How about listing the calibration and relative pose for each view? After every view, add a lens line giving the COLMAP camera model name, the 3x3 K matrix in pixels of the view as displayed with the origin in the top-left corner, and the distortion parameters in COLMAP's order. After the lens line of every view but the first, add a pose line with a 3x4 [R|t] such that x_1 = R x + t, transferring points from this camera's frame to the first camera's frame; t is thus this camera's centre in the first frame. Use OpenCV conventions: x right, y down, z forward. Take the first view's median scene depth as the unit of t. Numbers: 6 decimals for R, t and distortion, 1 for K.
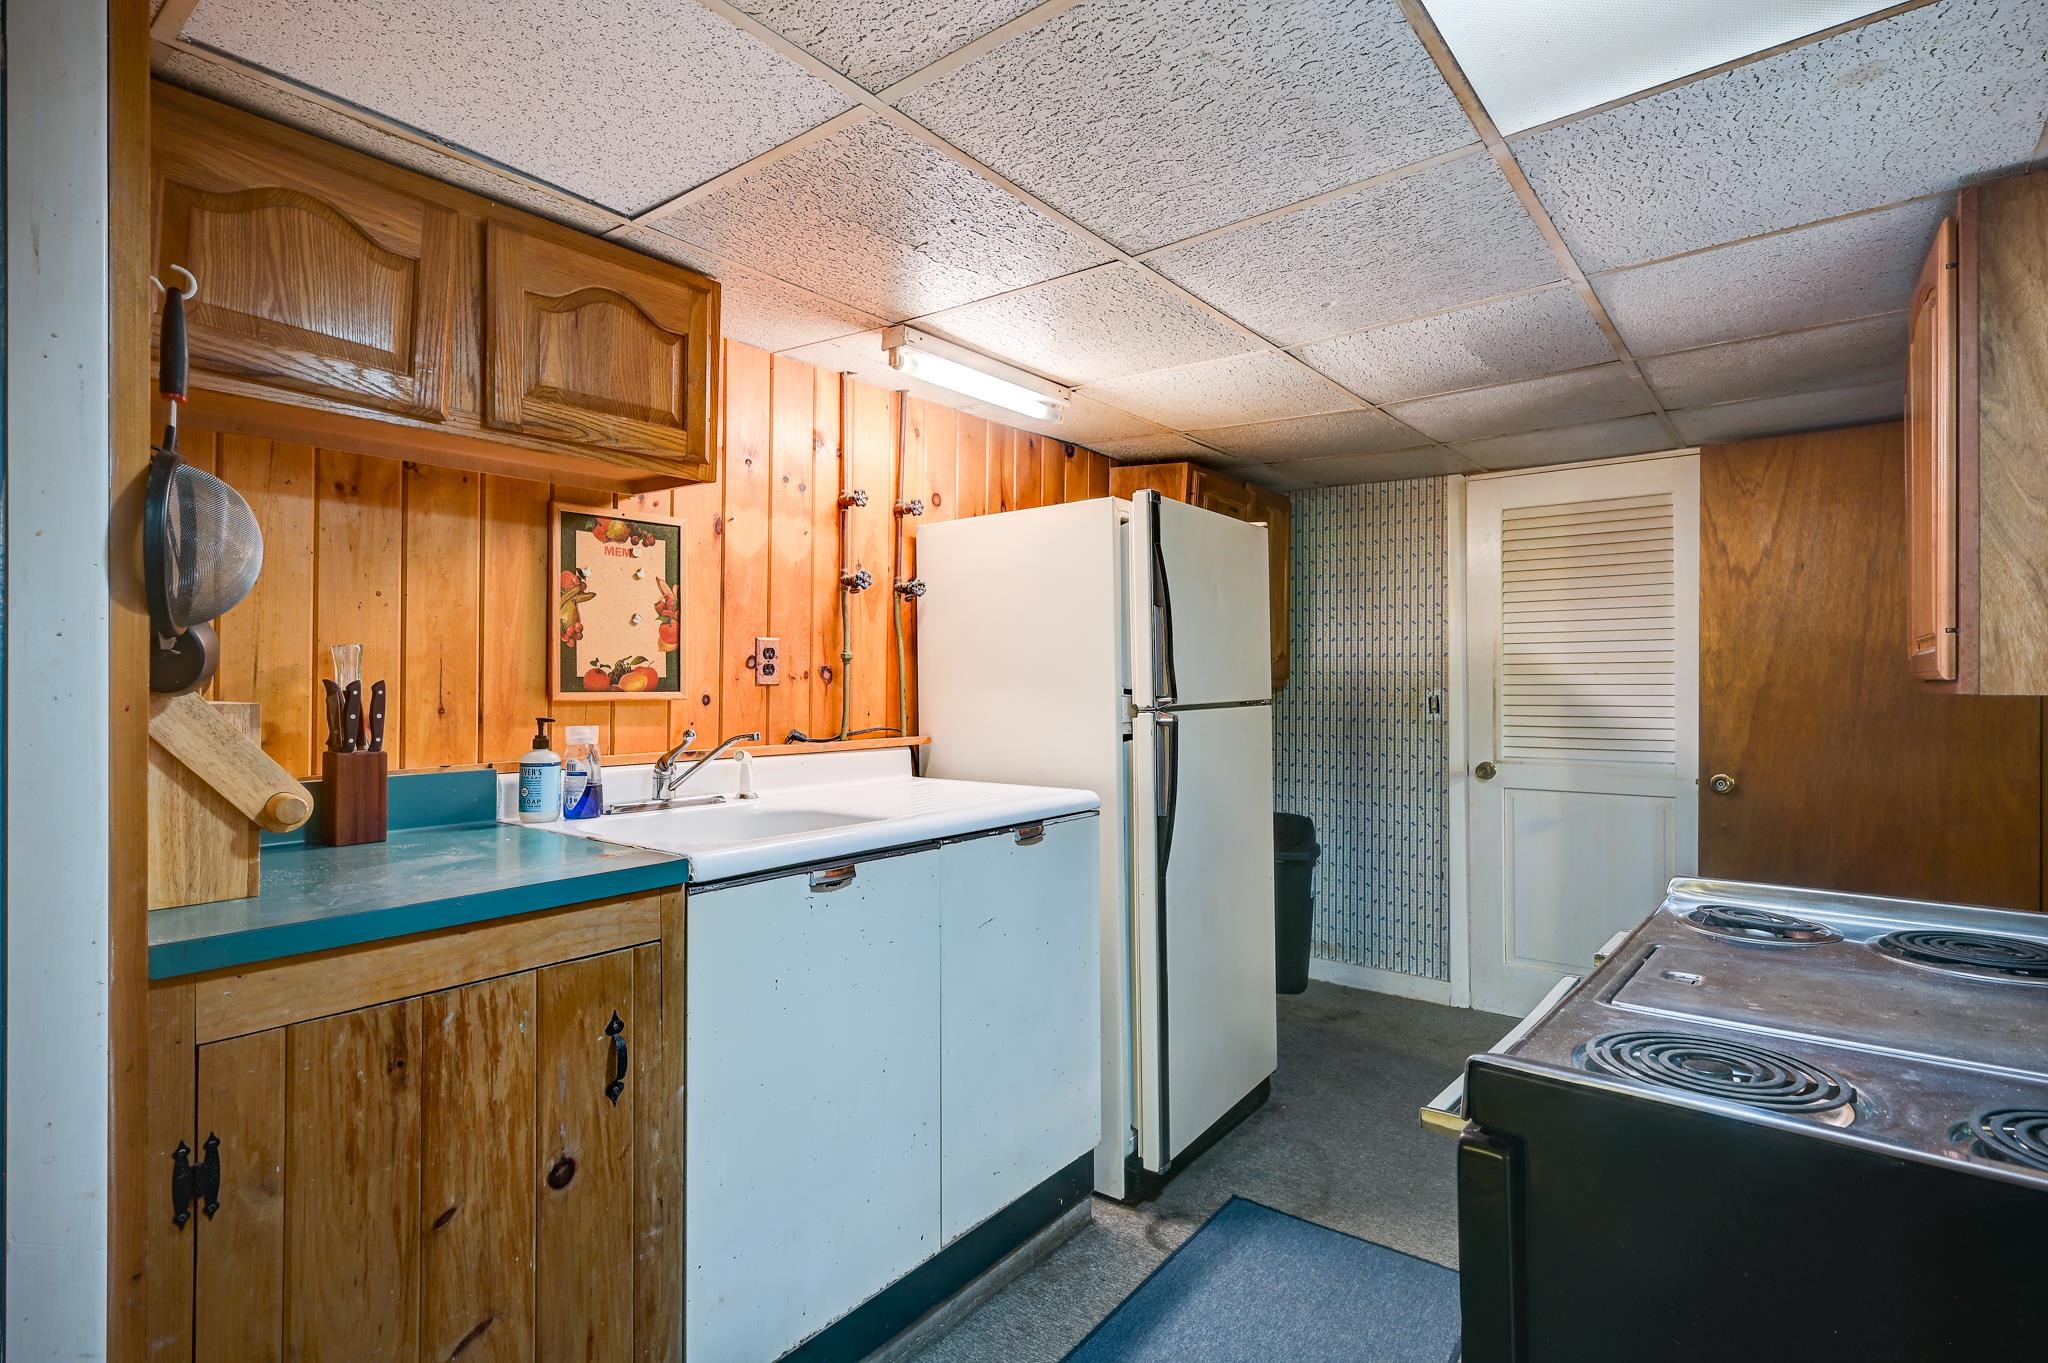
lens RADIAL K [[1002.4, 0, 1022.6], [0, 1002.4, 674.8], [0, 0, 1]] dist [-0.000929, 0.000673]
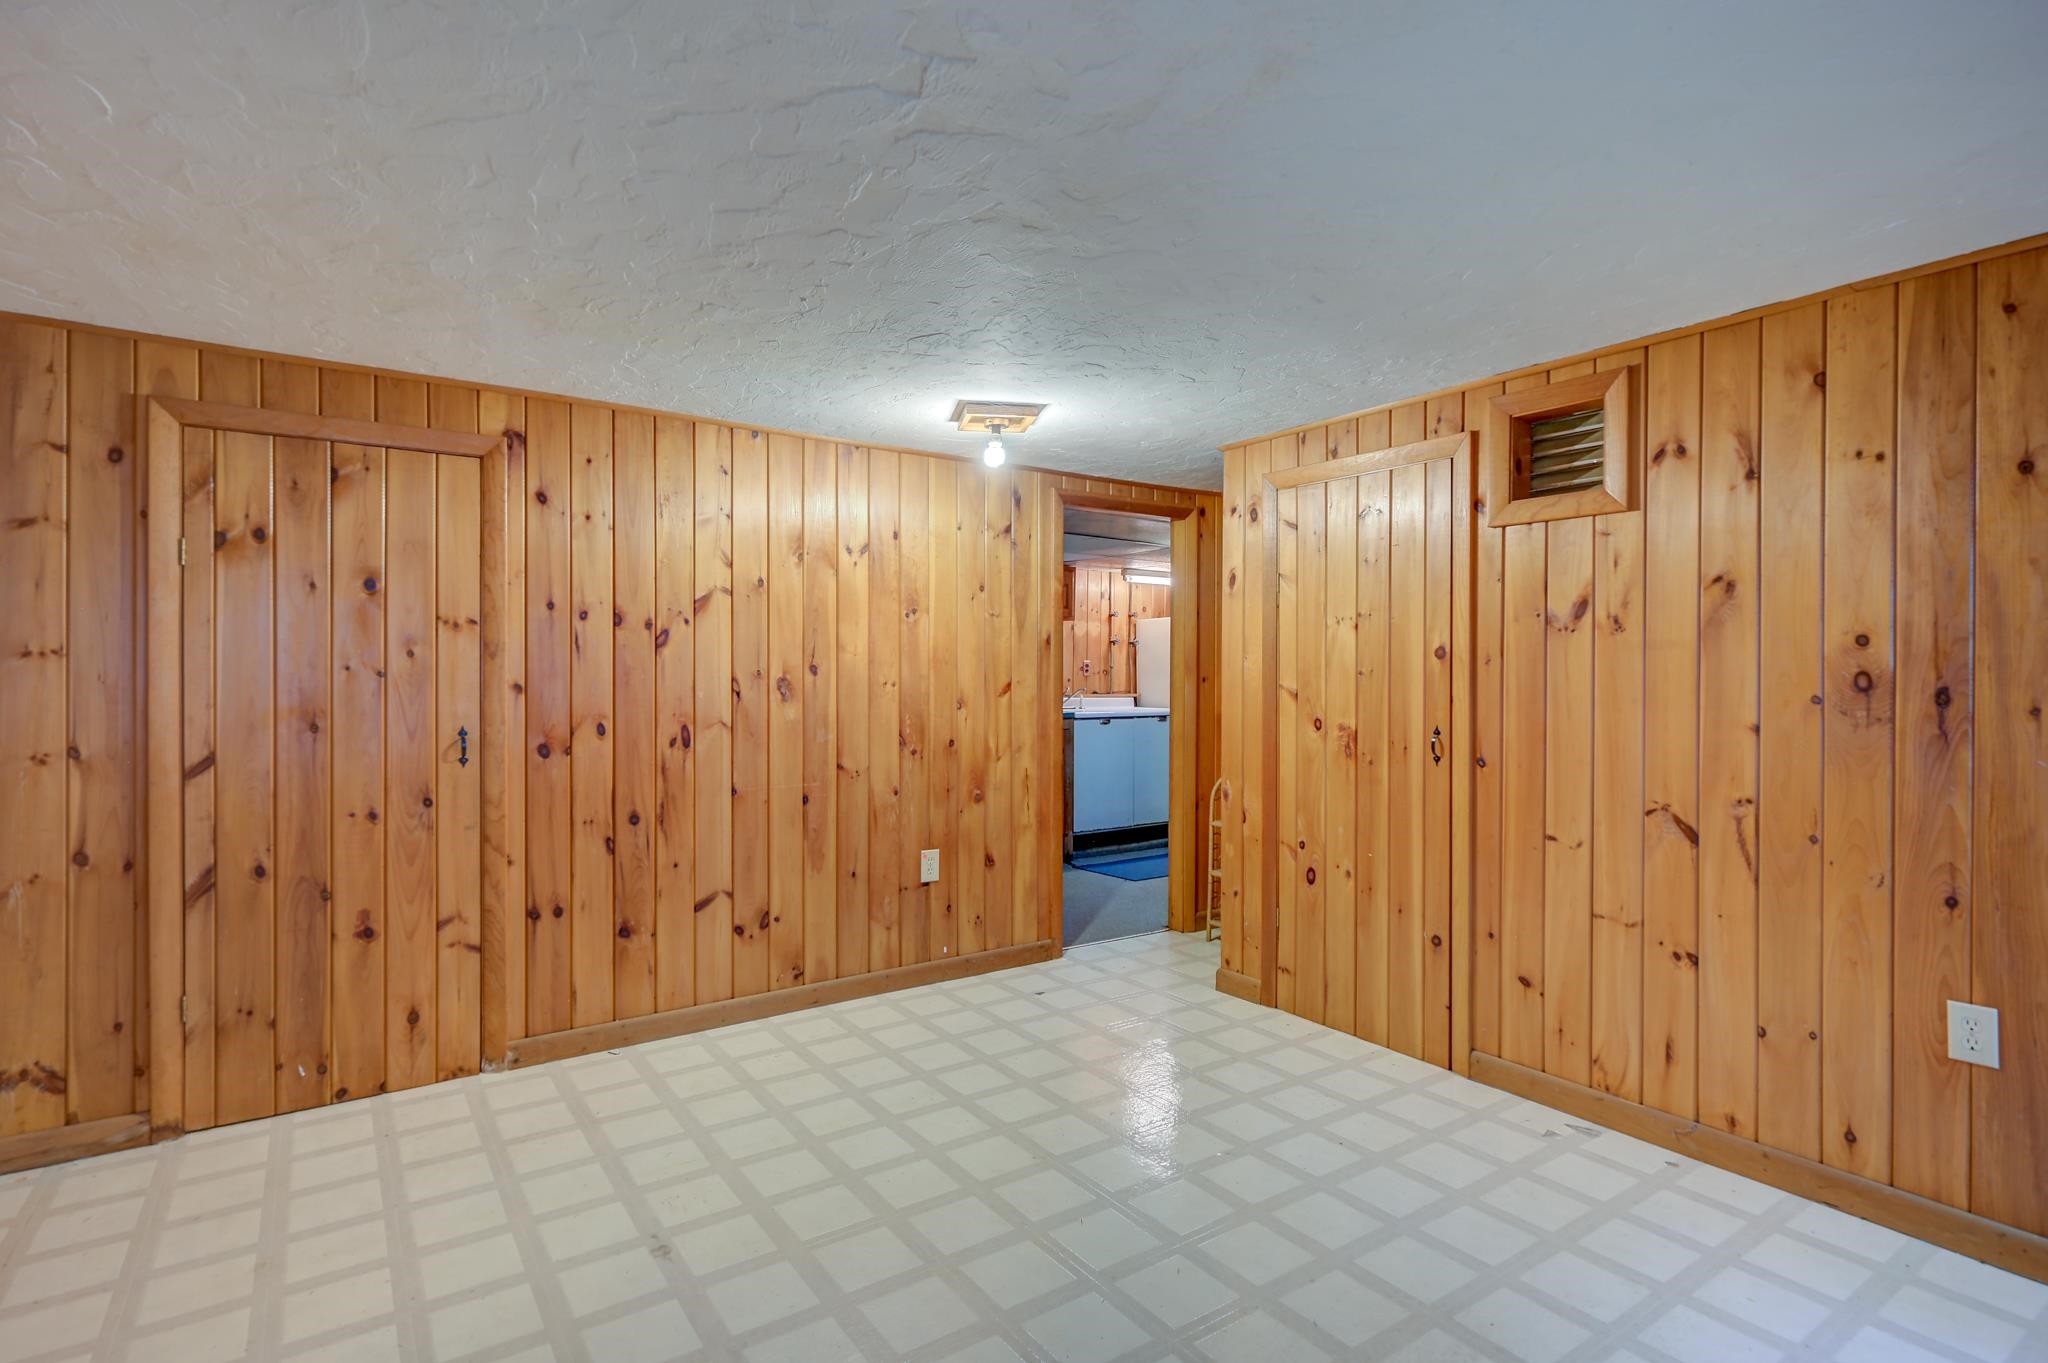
lens RADIAL K [[1002.4, 0, 1022.6], [0, 1002.4, 674.8], [0, 0, 1]] dist [-0.000929, 0.000673]
pose [[0.960489, 0.000473, -0.278319, 0.490635], [0.001041, 0.999985, 0.005291, -0.011461], [0.278318, -0.005371, 0.960474, -2.381937]]
